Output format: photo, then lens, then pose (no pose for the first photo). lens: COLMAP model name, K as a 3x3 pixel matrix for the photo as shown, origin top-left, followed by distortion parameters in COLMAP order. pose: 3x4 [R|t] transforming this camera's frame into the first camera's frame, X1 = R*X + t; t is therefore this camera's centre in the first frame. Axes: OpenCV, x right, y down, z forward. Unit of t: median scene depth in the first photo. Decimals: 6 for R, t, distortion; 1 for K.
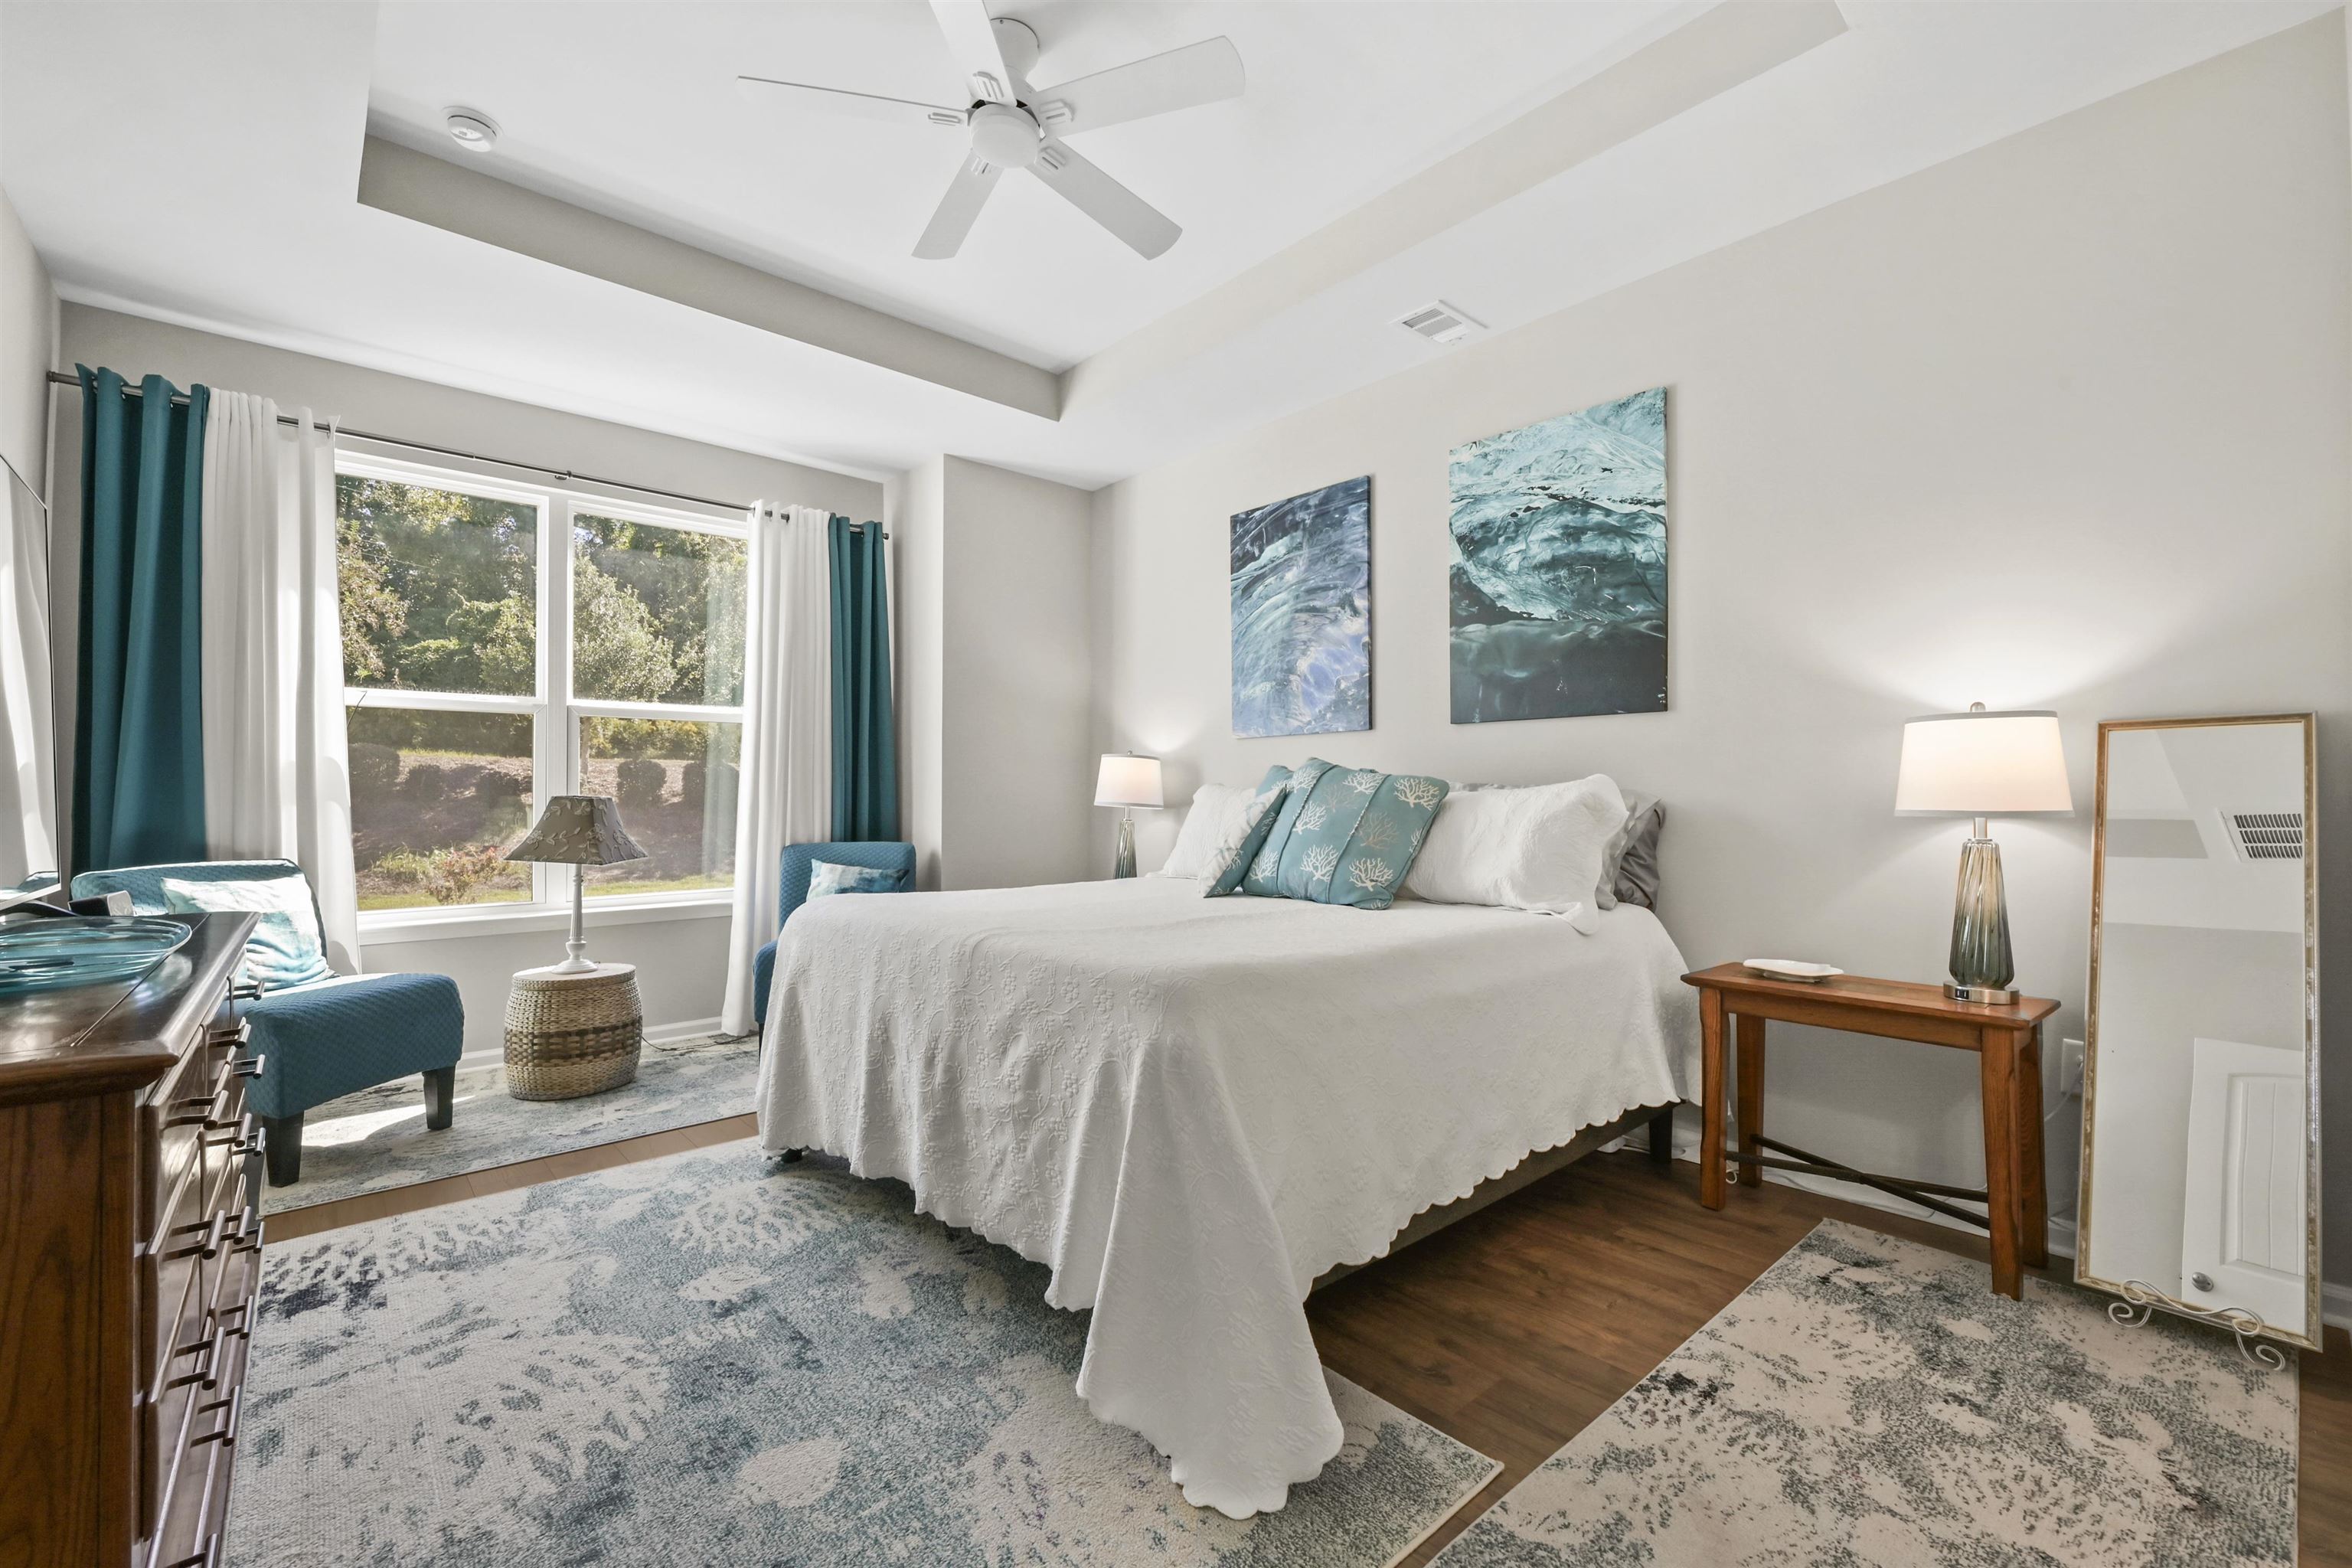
lens RADIAL K [[980.1, 0, 1172.0], [0, 980.1, 780.6], [0, 0, 1]] dist [-0.003506, 0.000205]
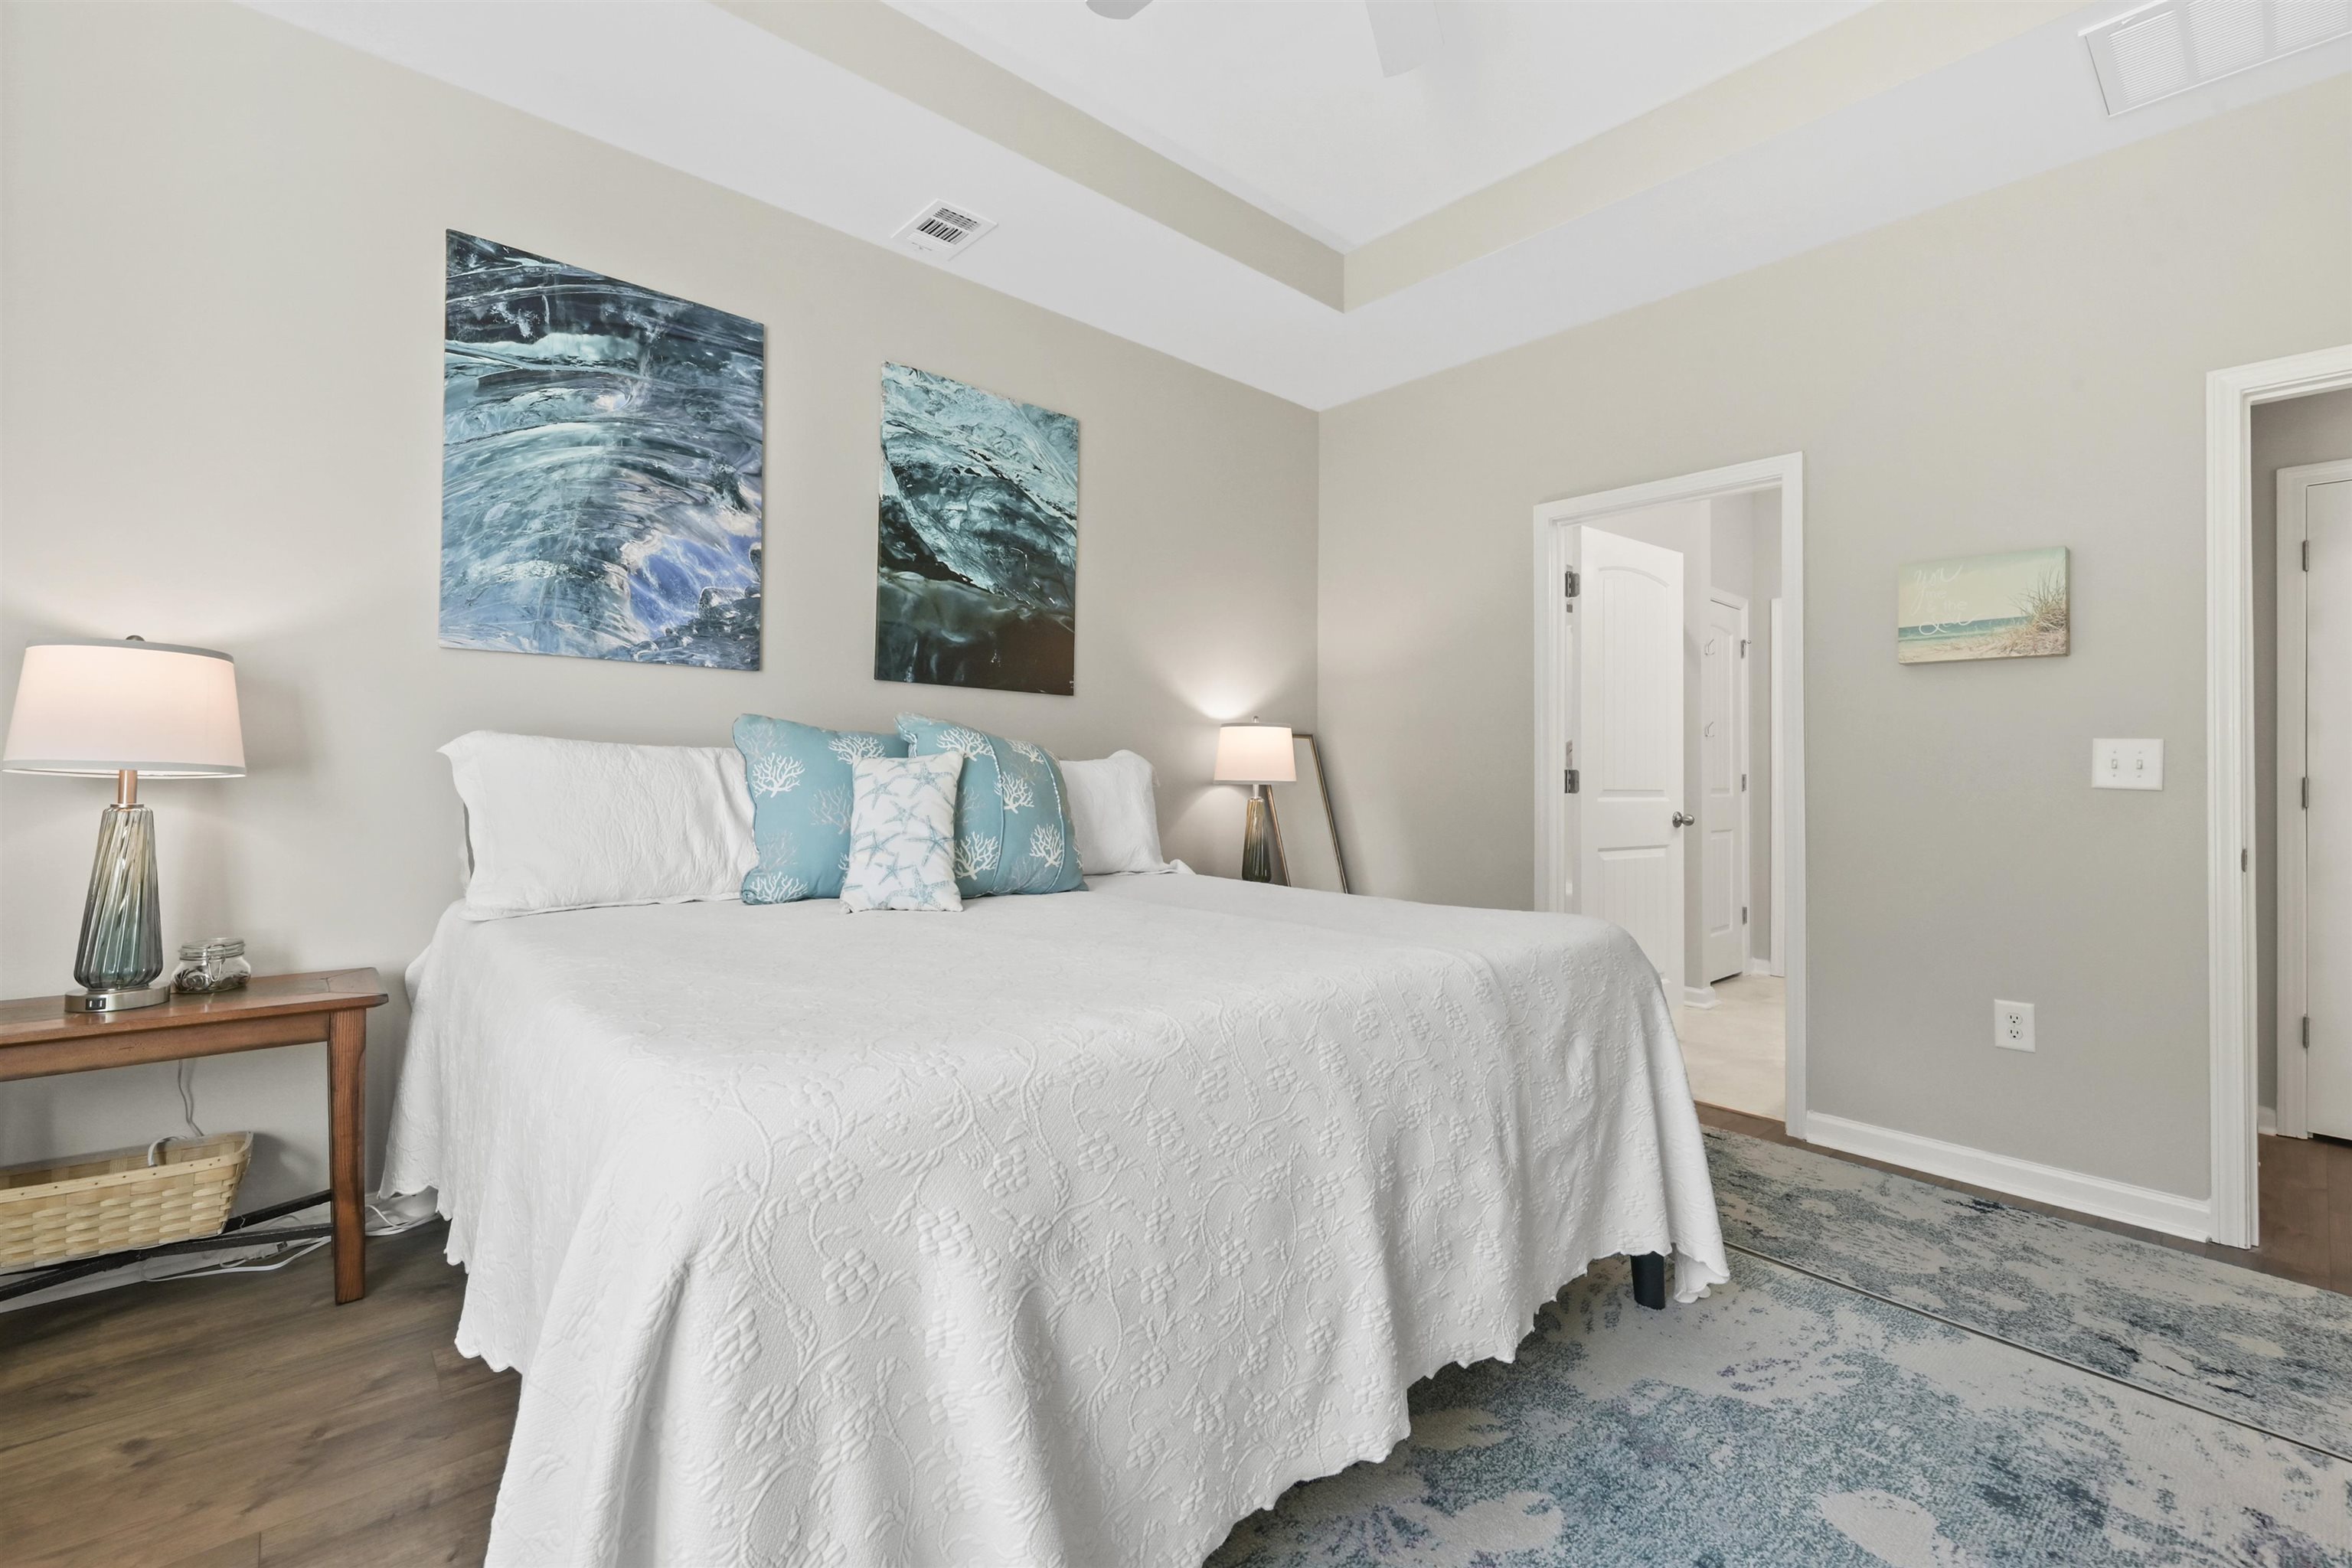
lens RADIAL K [[981.1, 0, 1180.4], [0, 981.1, 756.6], [0, 0, 1]] dist [-0.003243, -0.000086]
pose [[0.016494, 0.017922, 0.999703, -0.573210], [-0.034659, 0.999249, -0.017343, 0.015259], [-0.999263, -0.034362, 0.017102, 0.726017]]
